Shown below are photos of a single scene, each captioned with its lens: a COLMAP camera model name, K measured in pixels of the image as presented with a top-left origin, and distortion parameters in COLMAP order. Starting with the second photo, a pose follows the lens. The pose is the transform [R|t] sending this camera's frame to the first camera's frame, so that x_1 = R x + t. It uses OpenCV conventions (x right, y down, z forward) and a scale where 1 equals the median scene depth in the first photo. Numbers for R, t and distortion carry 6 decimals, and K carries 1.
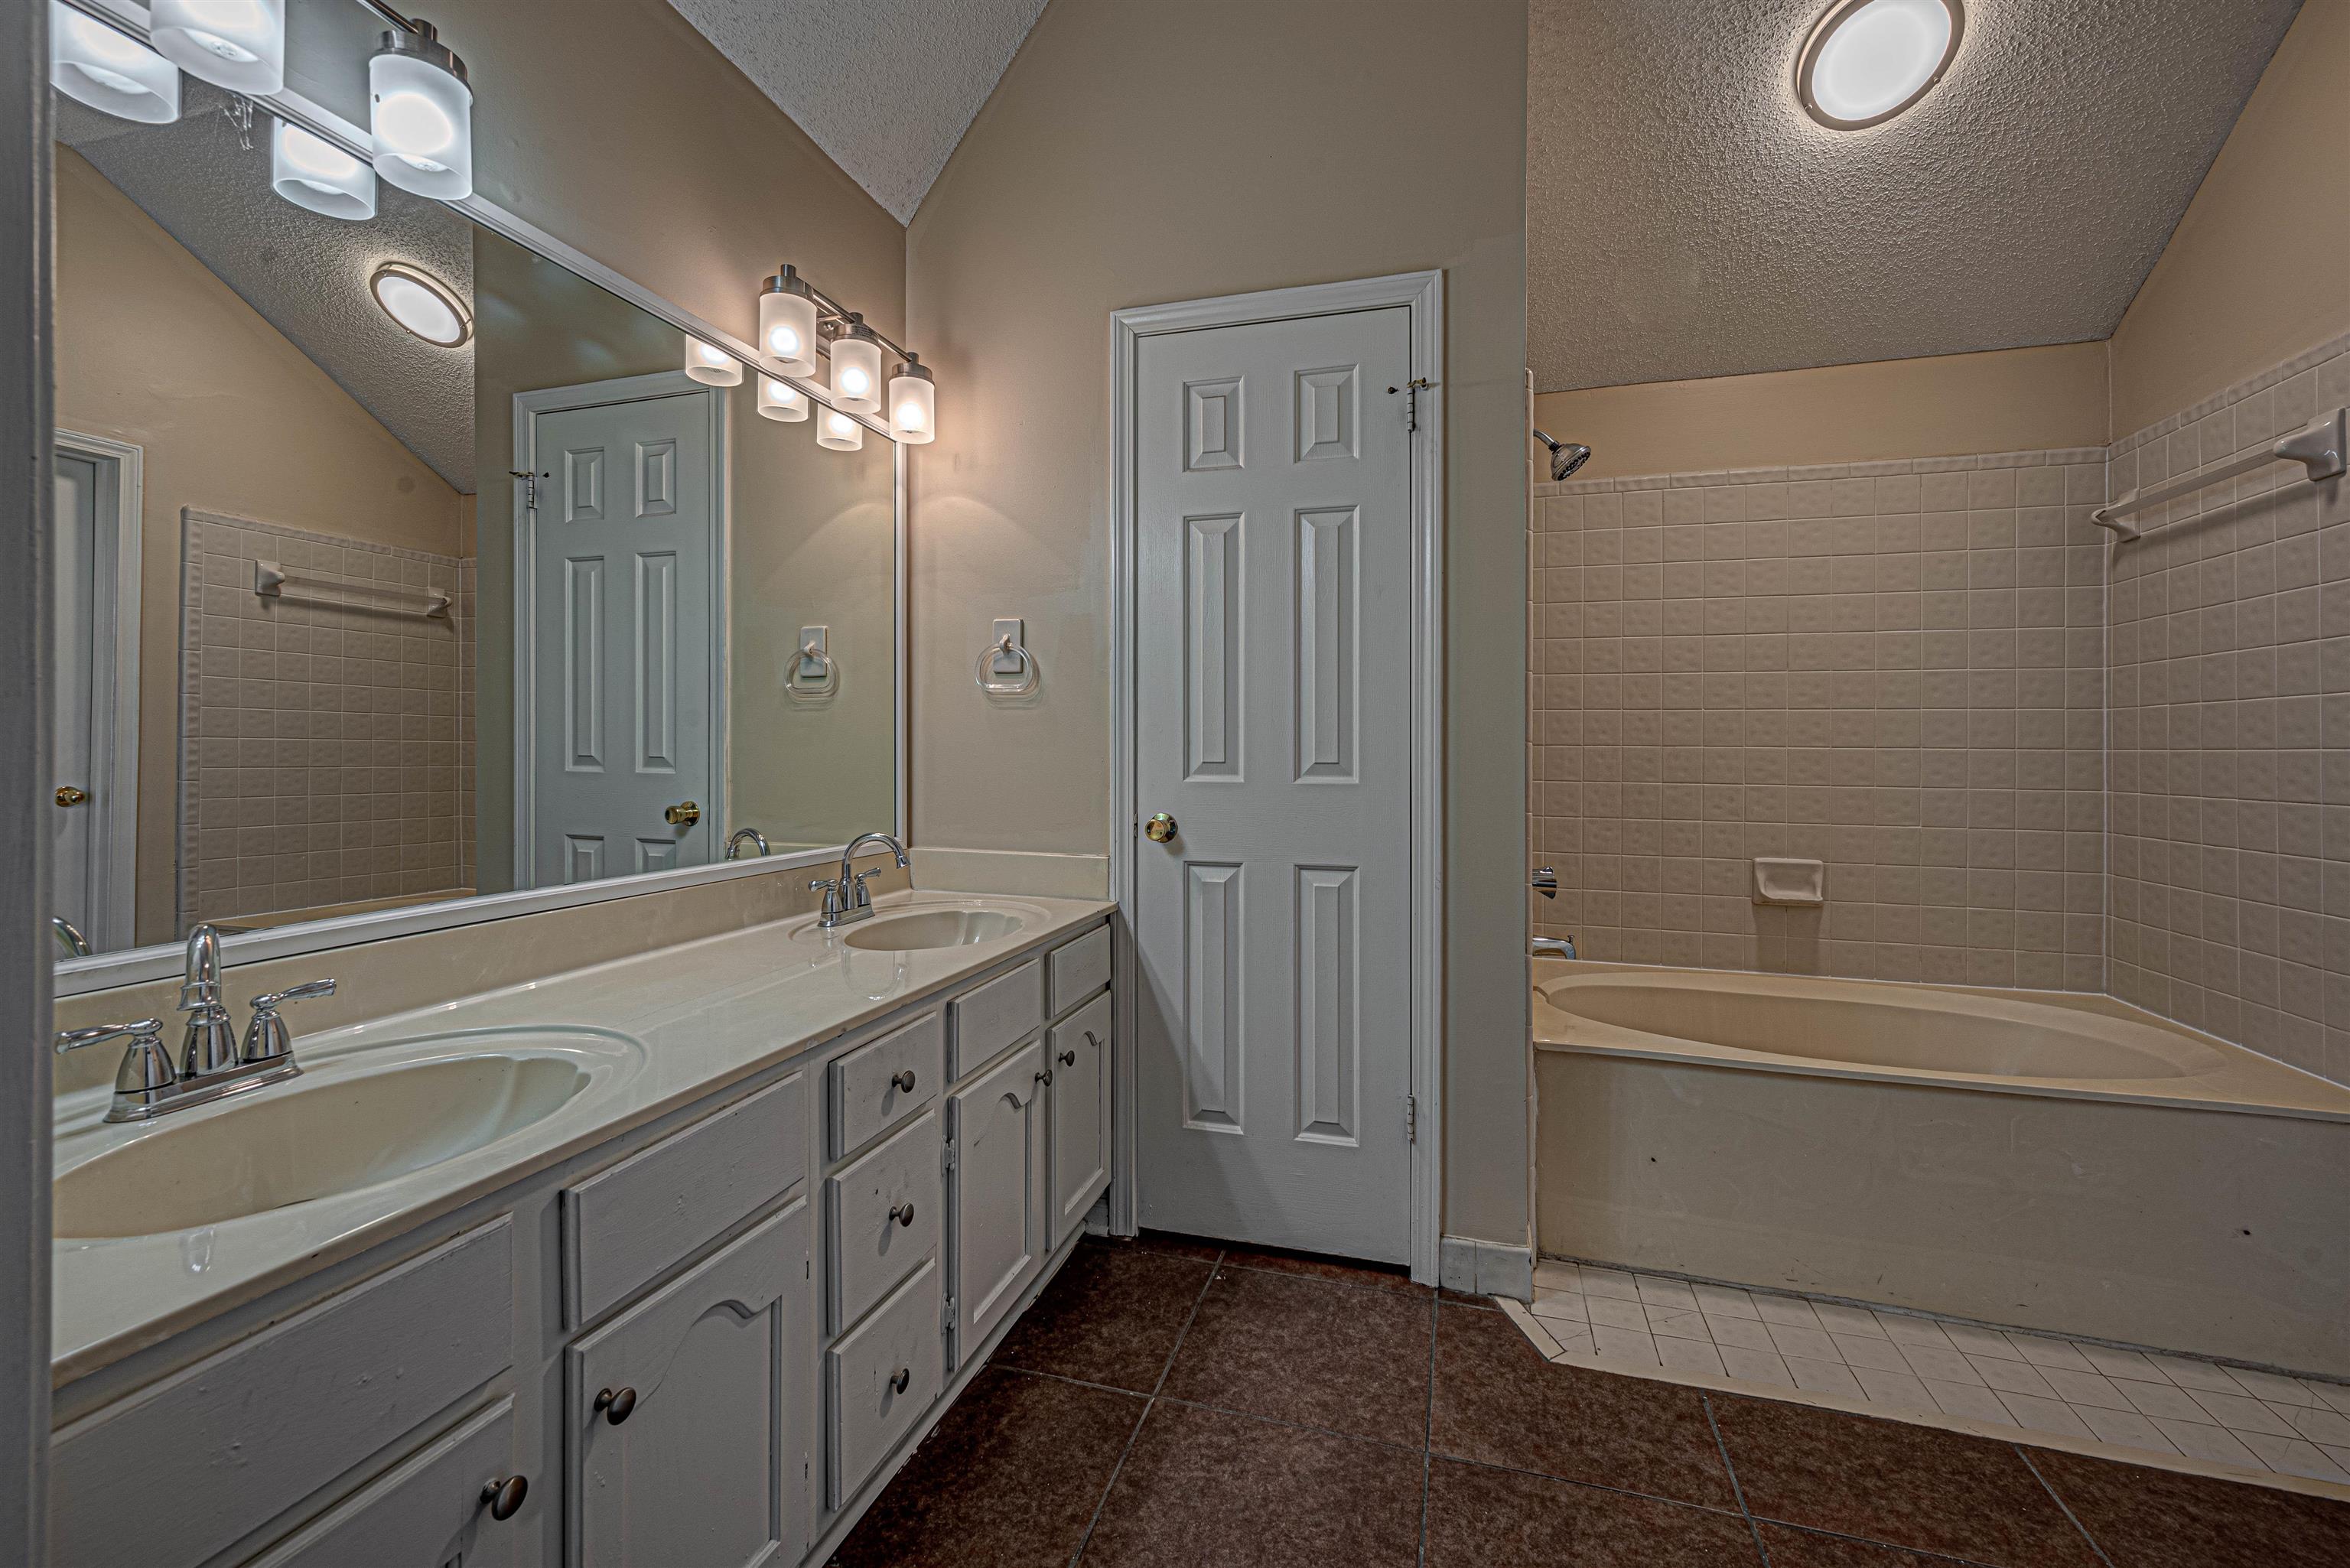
lens RADIAL K [[977.4, 0, 1156.5], [0, 977.4, 753.5], [0, 0, 1]] dist [-0.001166, -0.000395]
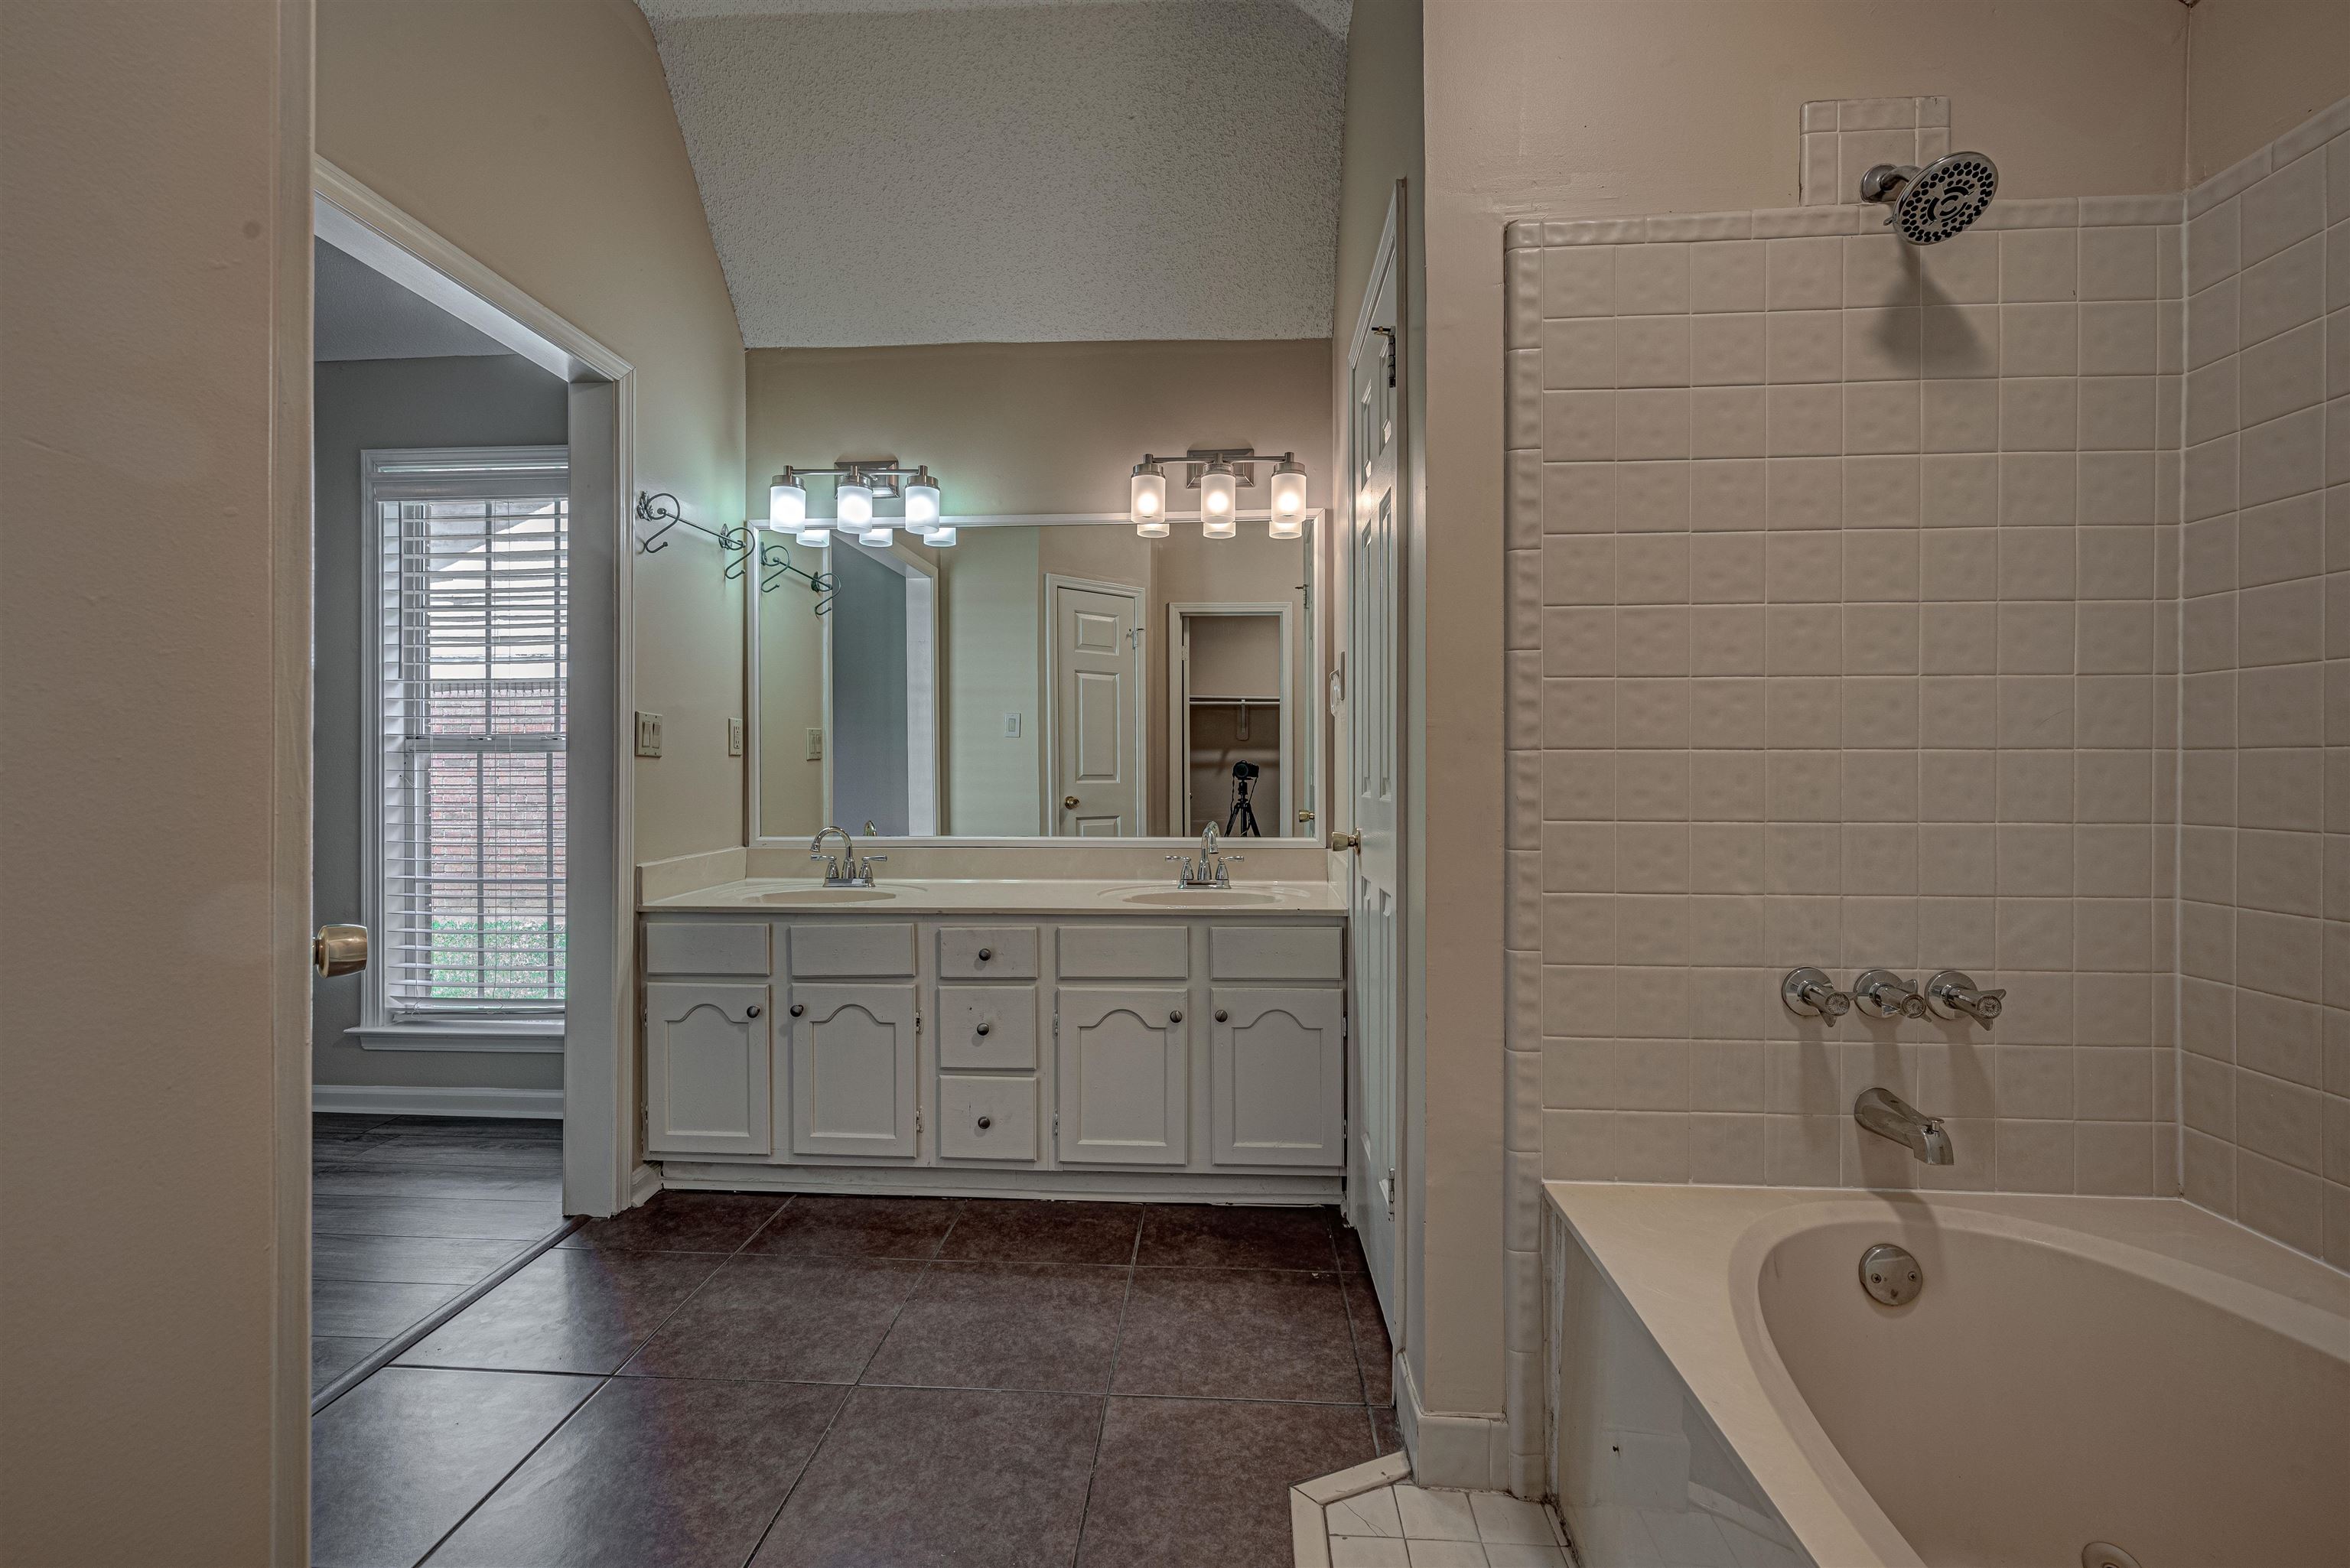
lens RADIAL K [[977.4, 0, 1176.5], [0, 977.4, 774.2], [0, 0, 1]] dist [-0.001166, -0.000395]
pose [[0.246453, 0.001524, -0.969154, 1.288751], [-0.000674, 0.999999, 0.001401, 0.003597], [0.969155, 0.000307, 0.246454, 0.748285]]
